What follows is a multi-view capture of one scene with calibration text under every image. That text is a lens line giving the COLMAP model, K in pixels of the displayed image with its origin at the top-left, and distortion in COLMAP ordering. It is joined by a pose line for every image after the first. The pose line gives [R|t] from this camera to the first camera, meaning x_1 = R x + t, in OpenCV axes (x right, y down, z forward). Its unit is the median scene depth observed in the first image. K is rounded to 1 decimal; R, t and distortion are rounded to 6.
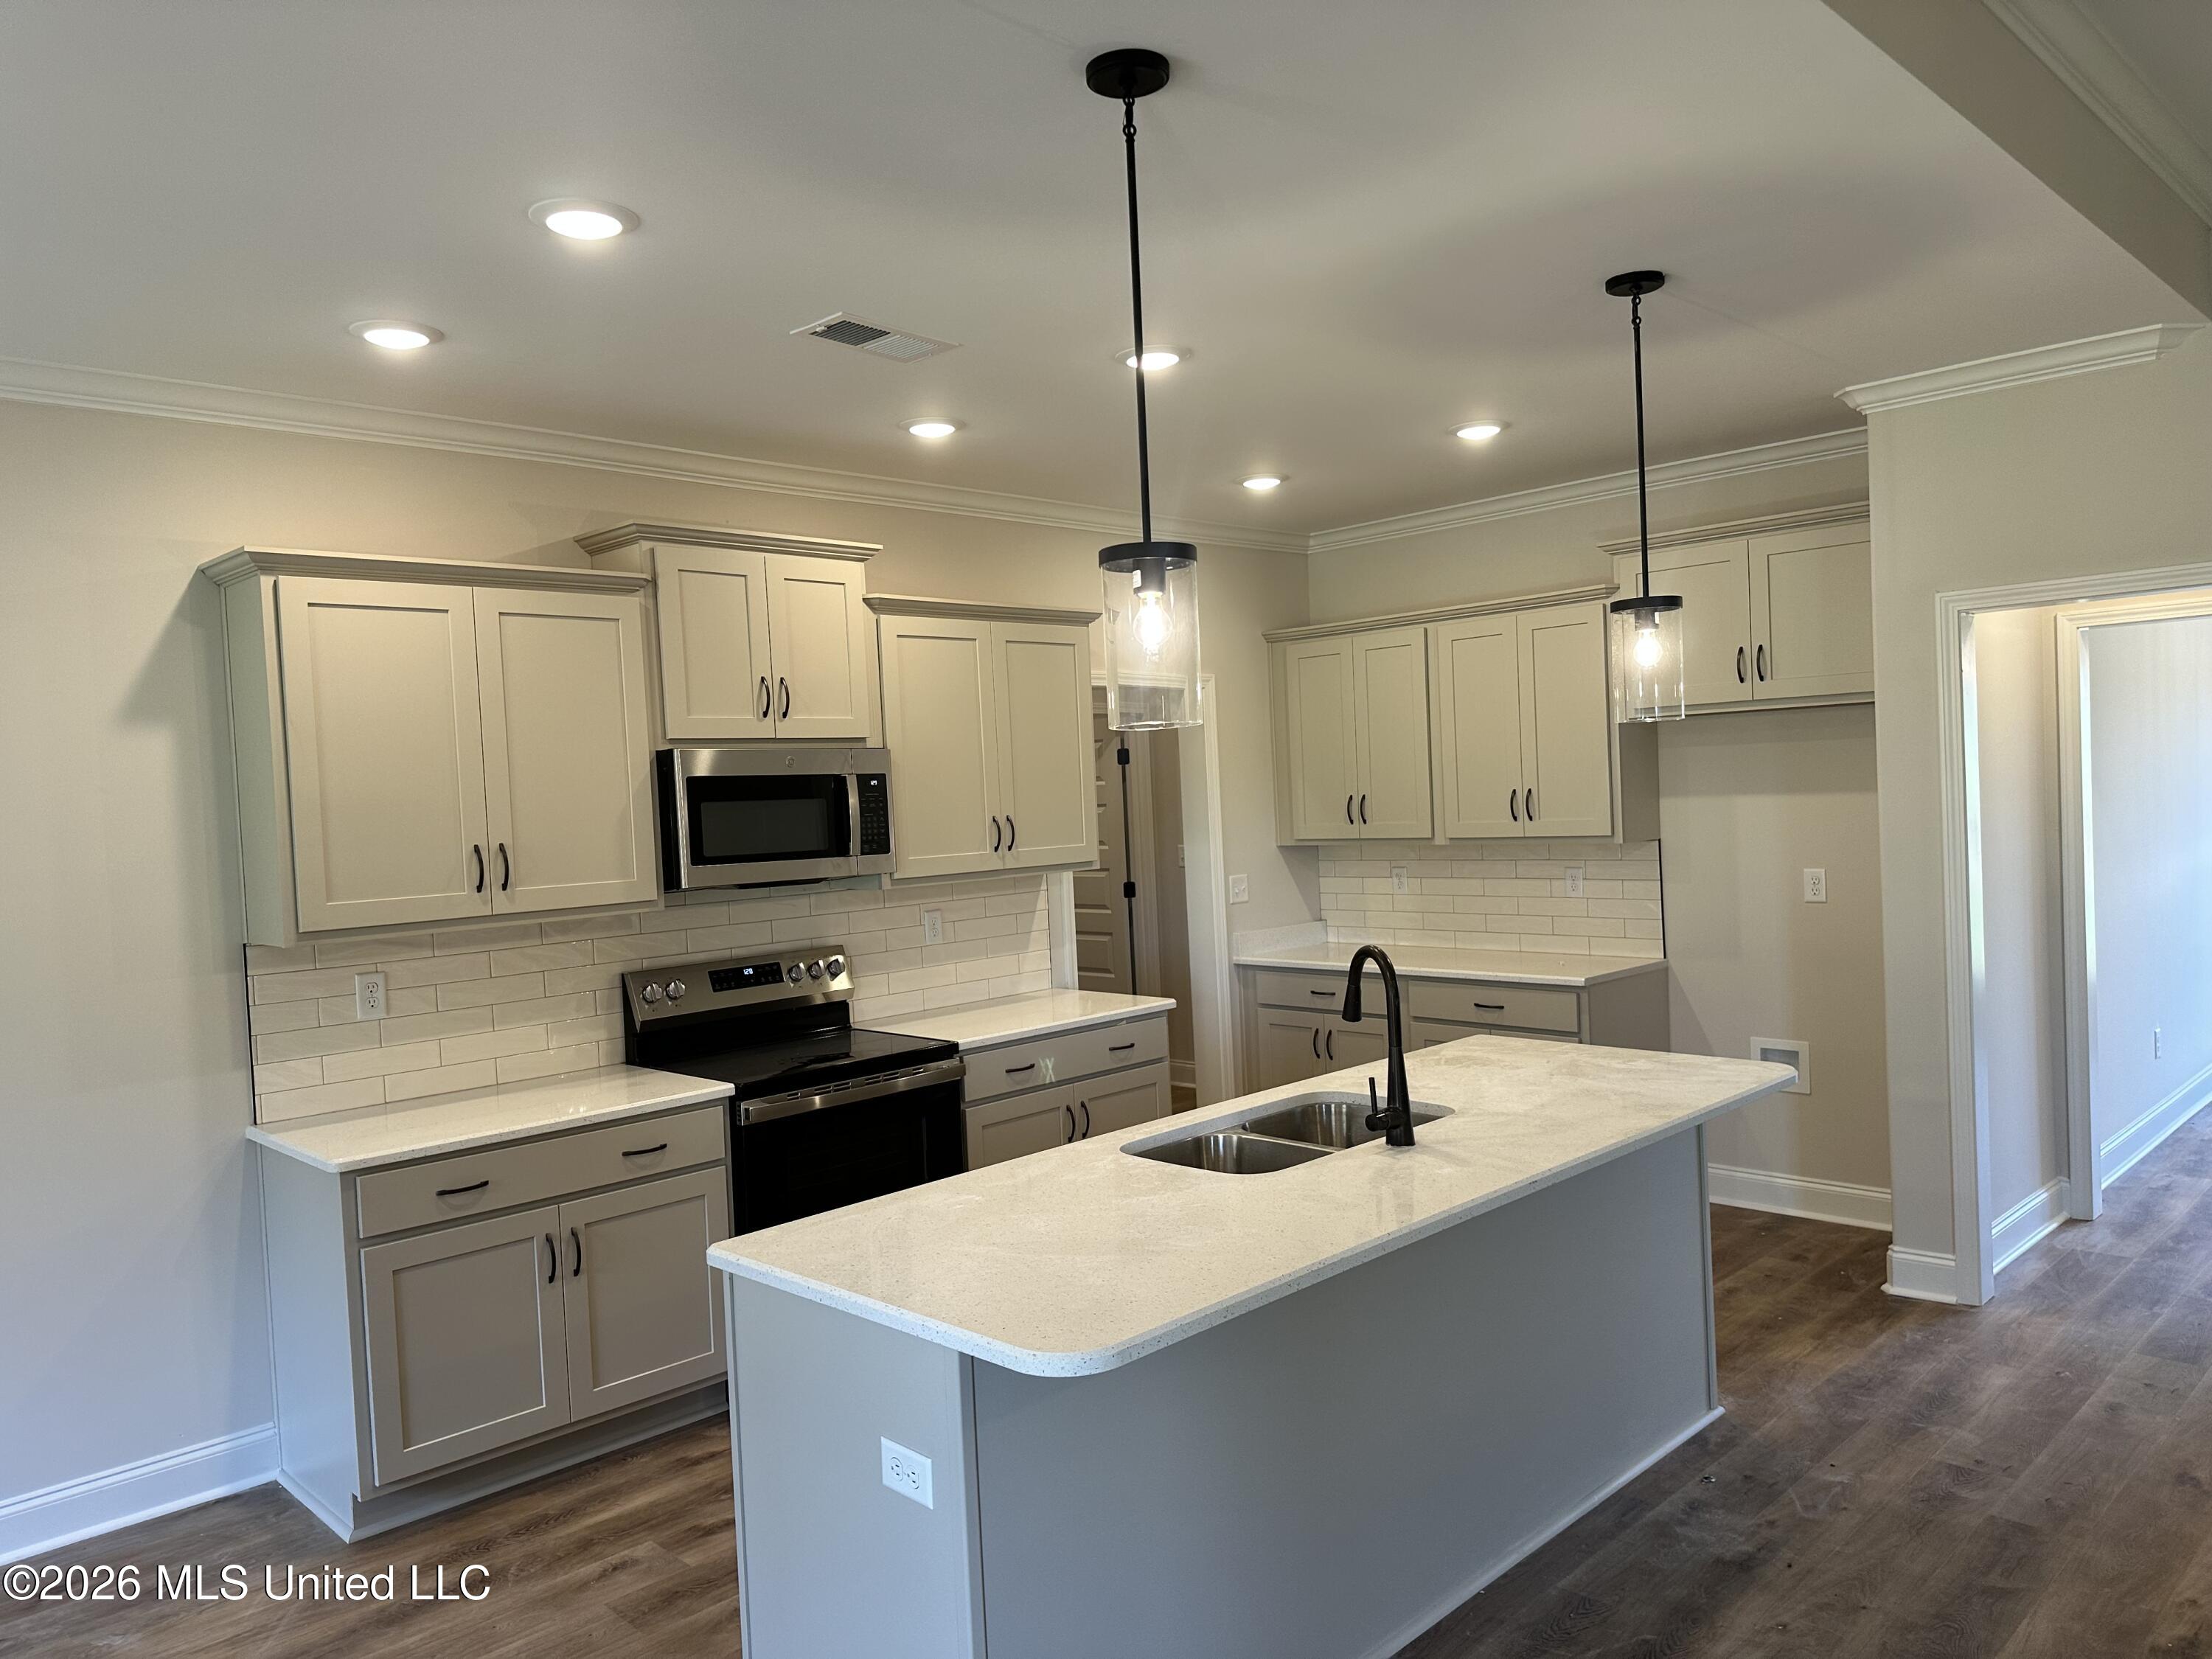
lens RADIAL K [[1554.5, 0, 1084.6], [0, 1554.5, 839.4], [0, 0, 1]] dist [0.049510, -0.052999]
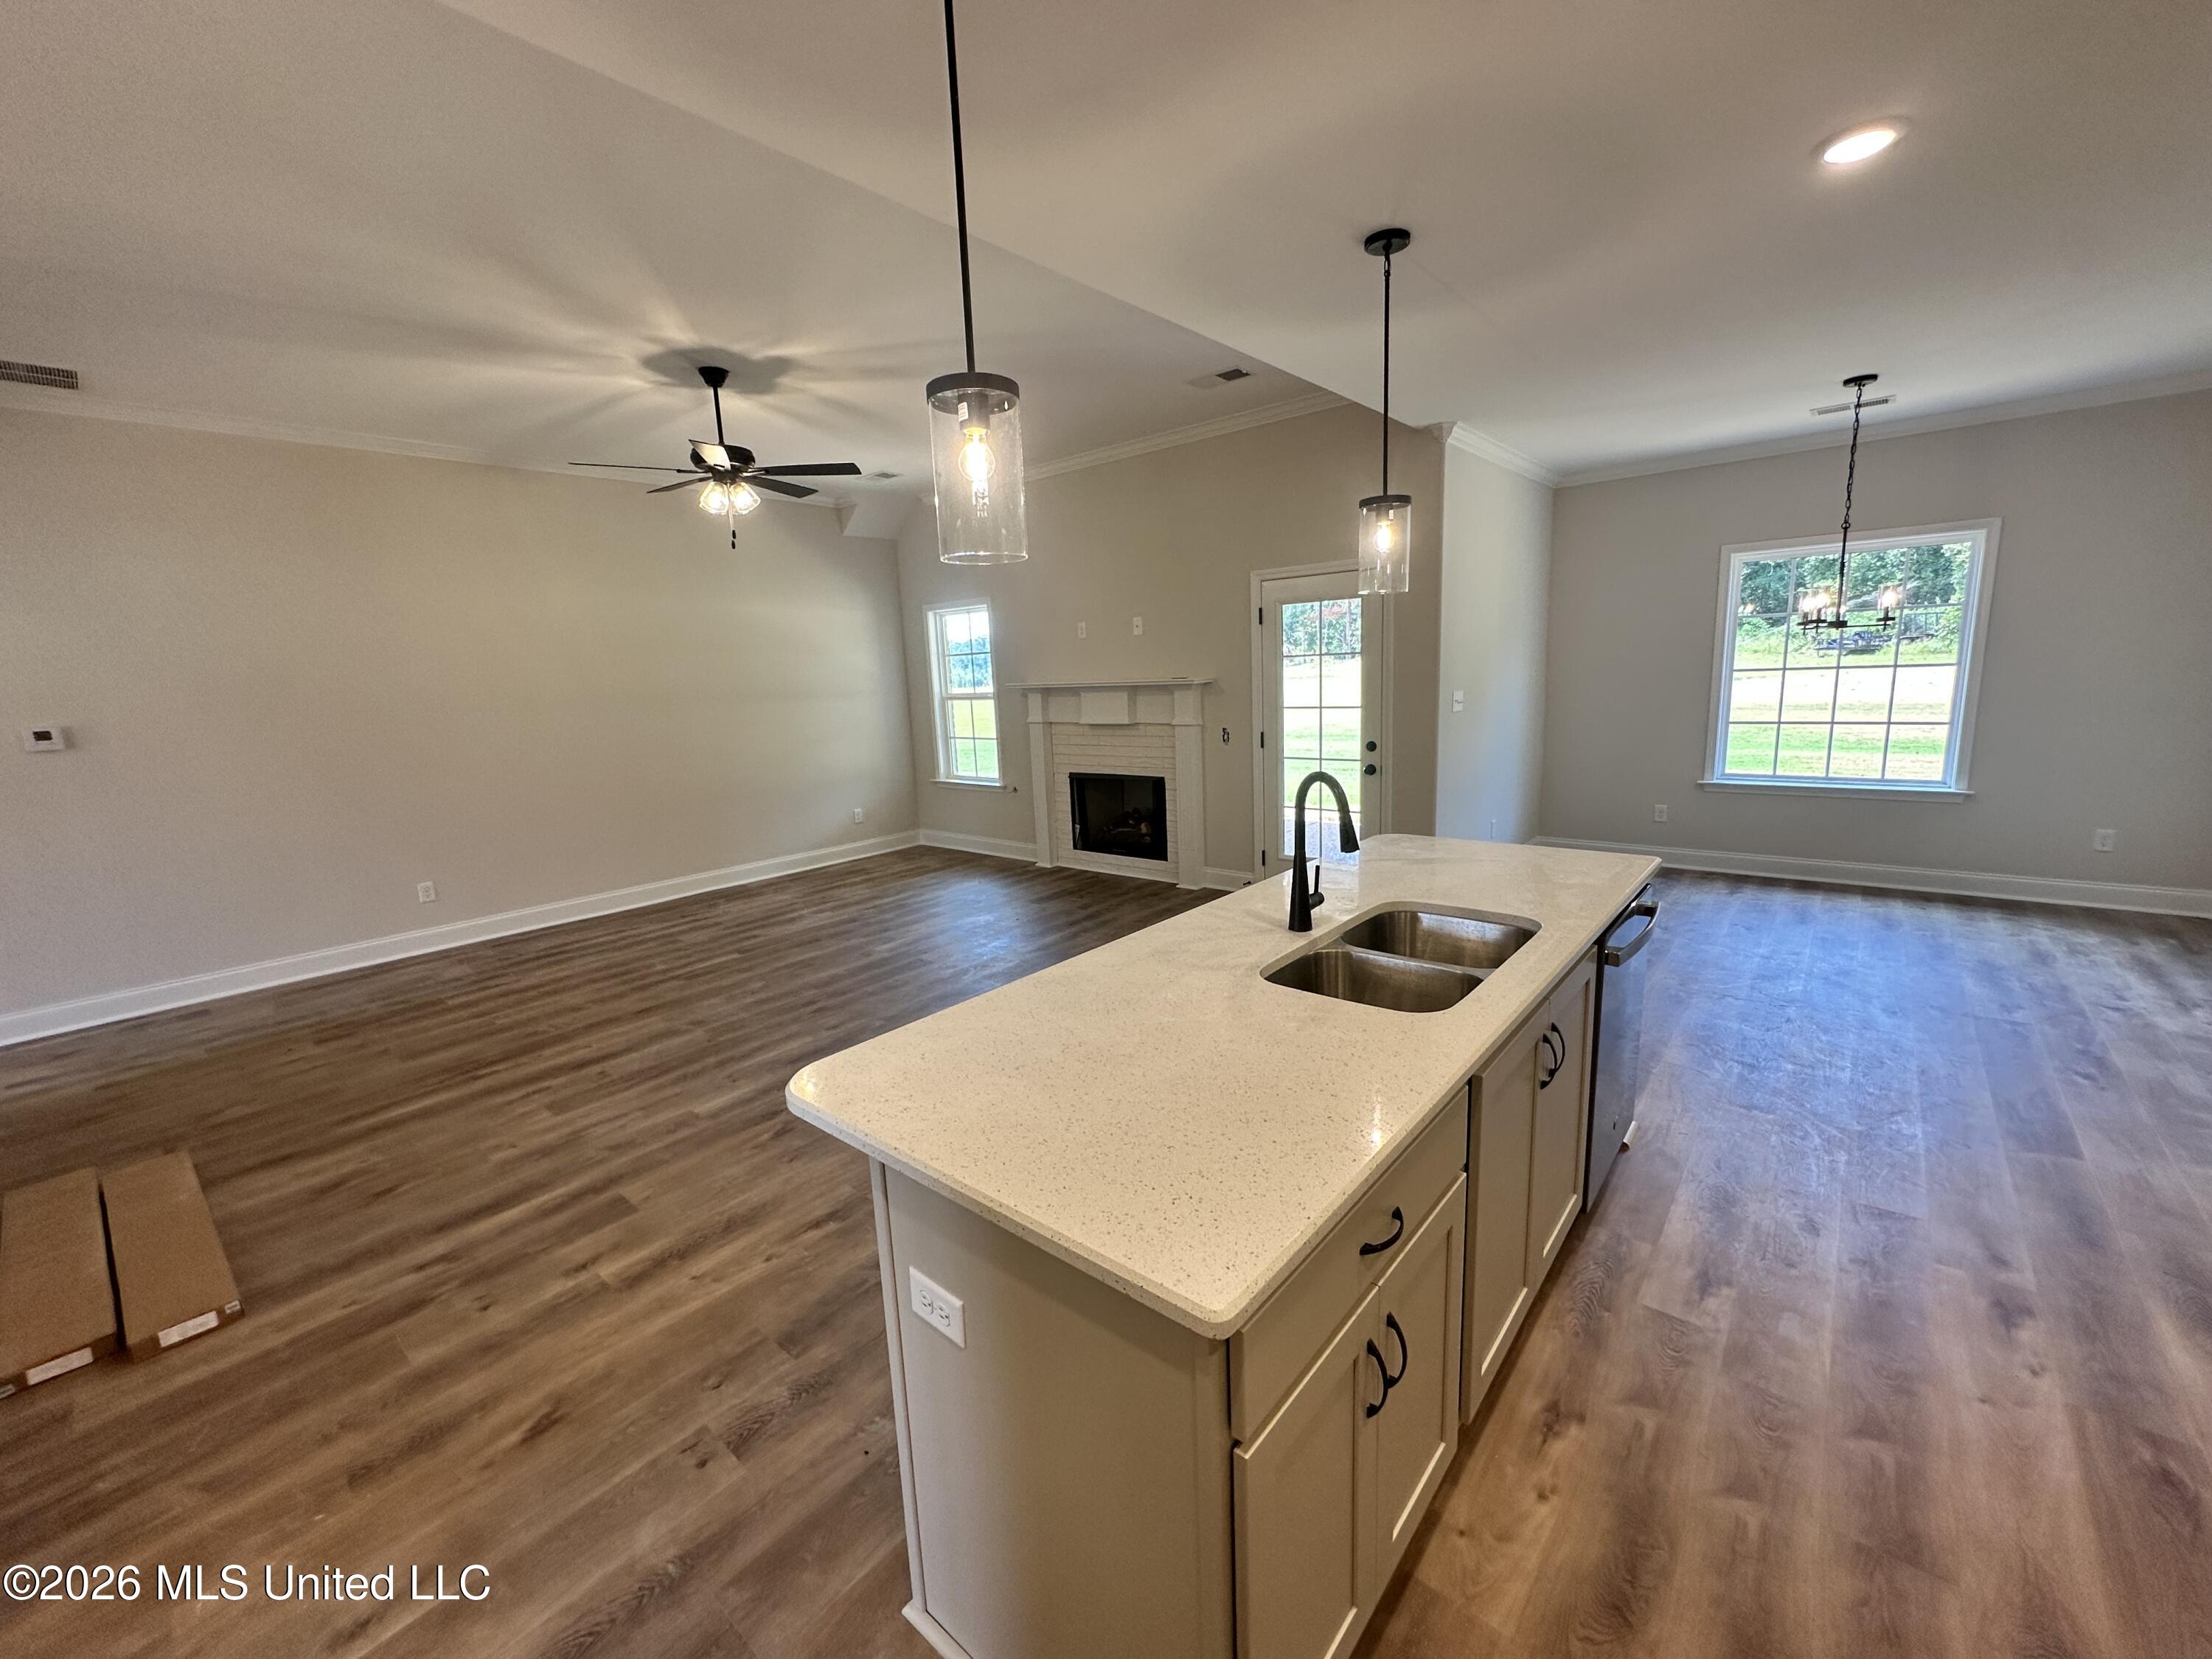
lens RADIAL K [[882.0, 0, 1105.1], [0, 882.0, 829.7], [0, 0, 1]] dist [-0.003487, 0.000891]
pose [[-0.991808, 0.107271, -0.069347, 0.278056], [0.090087, 0.972314, 0.215614, -0.029835], [0.090556, 0.207600, -0.974013, 1.165154]]
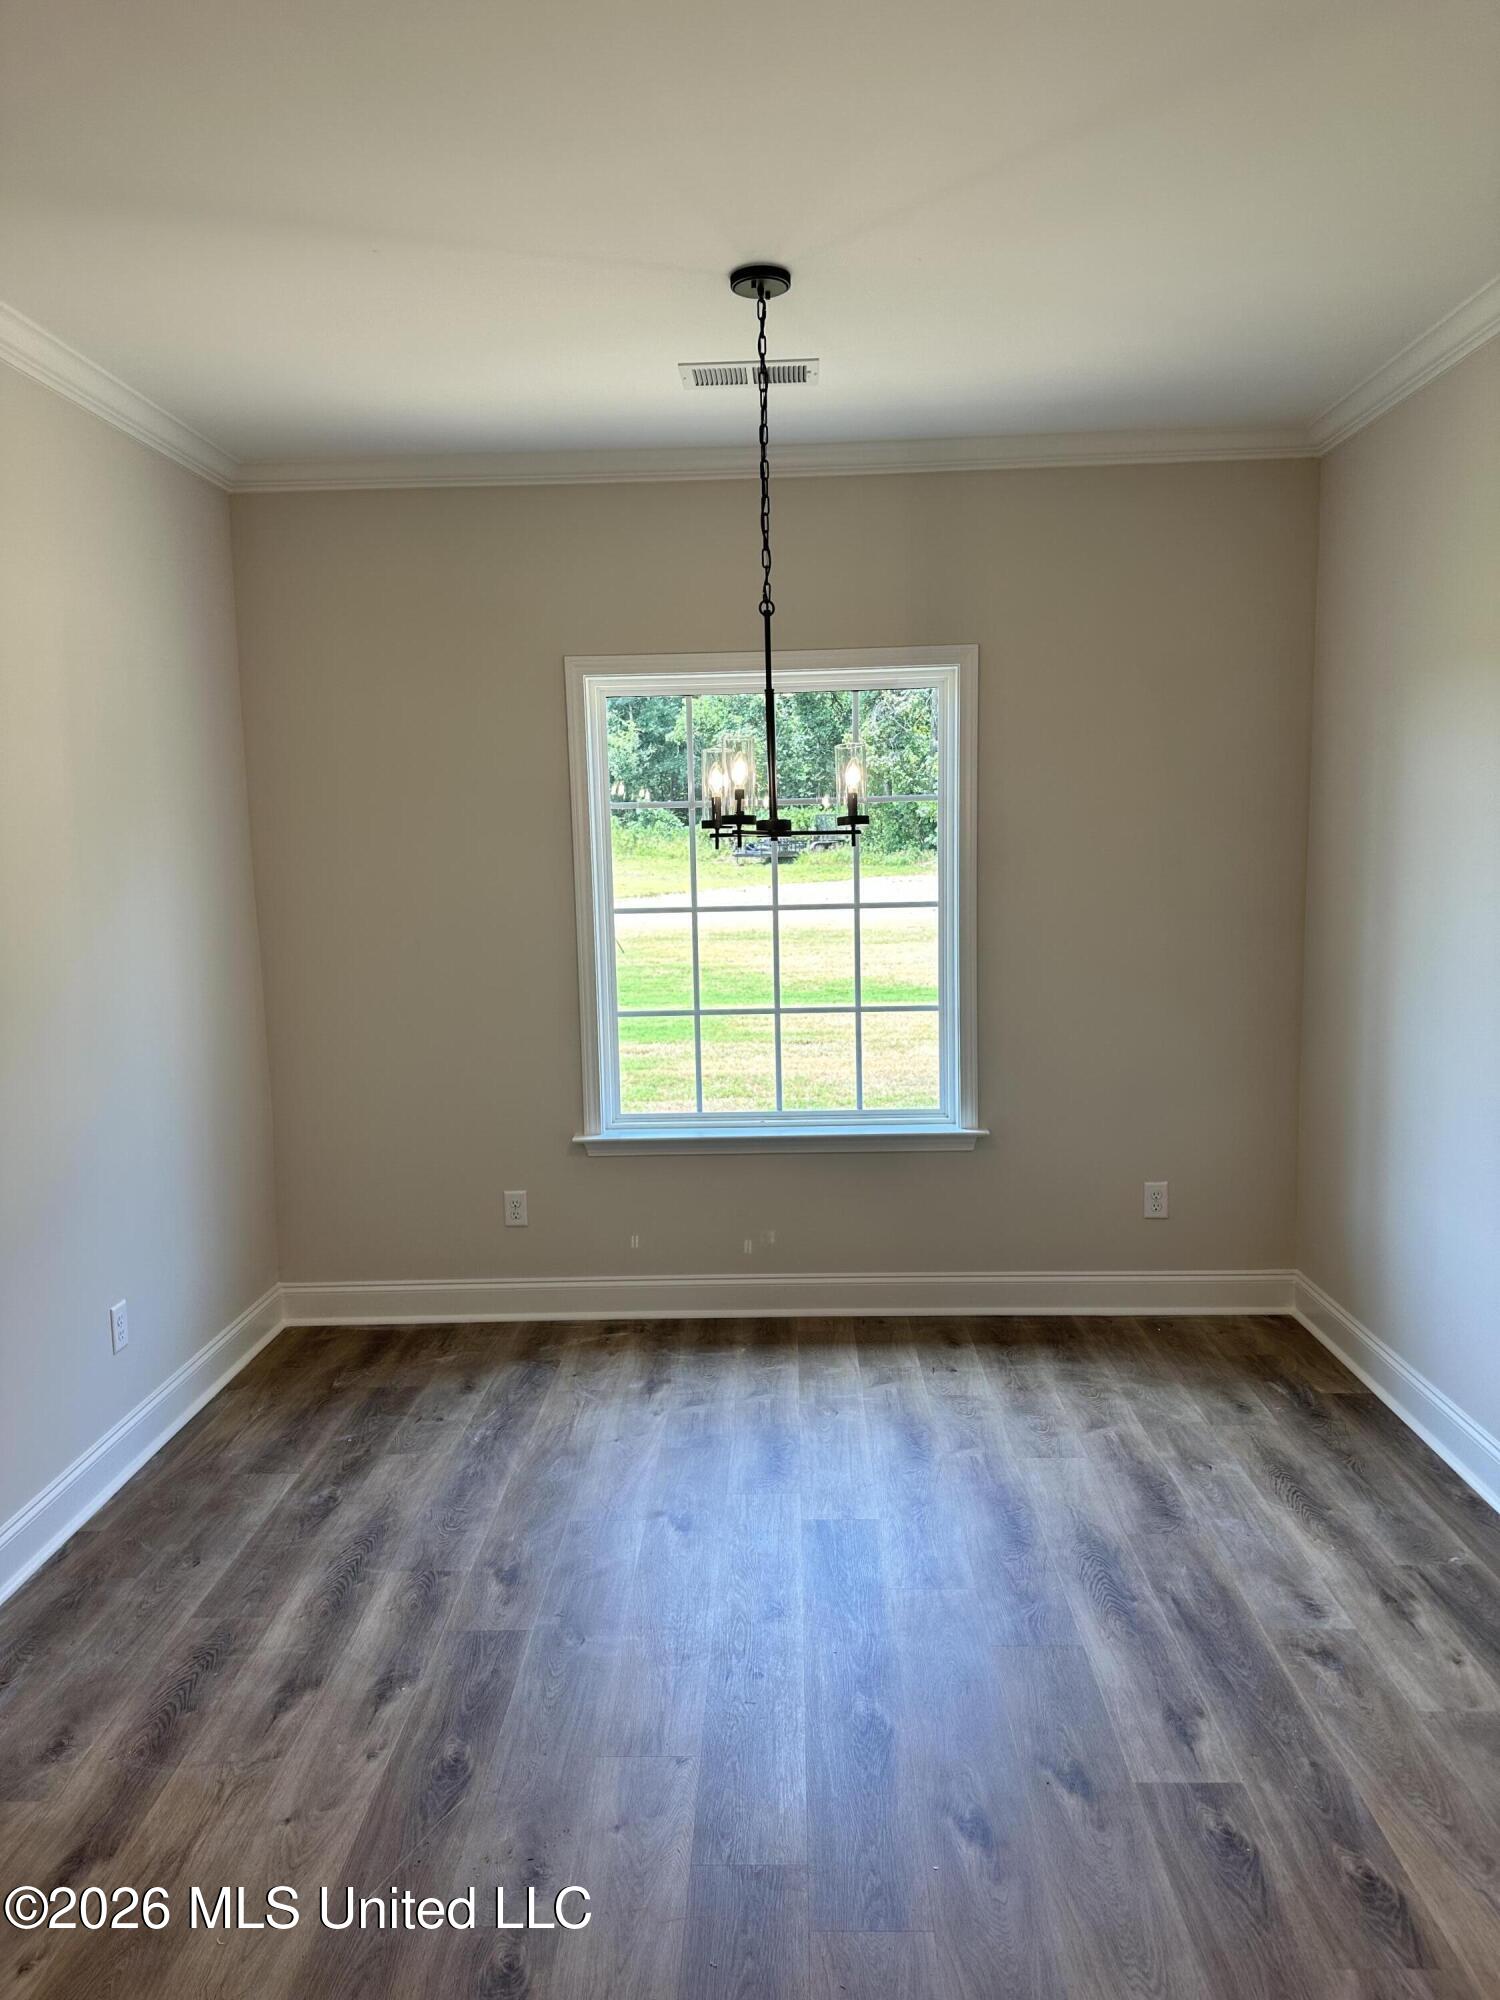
lens RADIAL K [[1405.5, 0, 734.4], [0, 1405.5, 986.1], [0, 0, 1]] dist [0.049510, -0.052999]
pose [[-0.724560, 0.139784, -0.674888, -0.130239], [0.036268, 0.985593, 0.165201, -0.005666], [0.688257, 0.095221, -0.719190, 0.729858]]
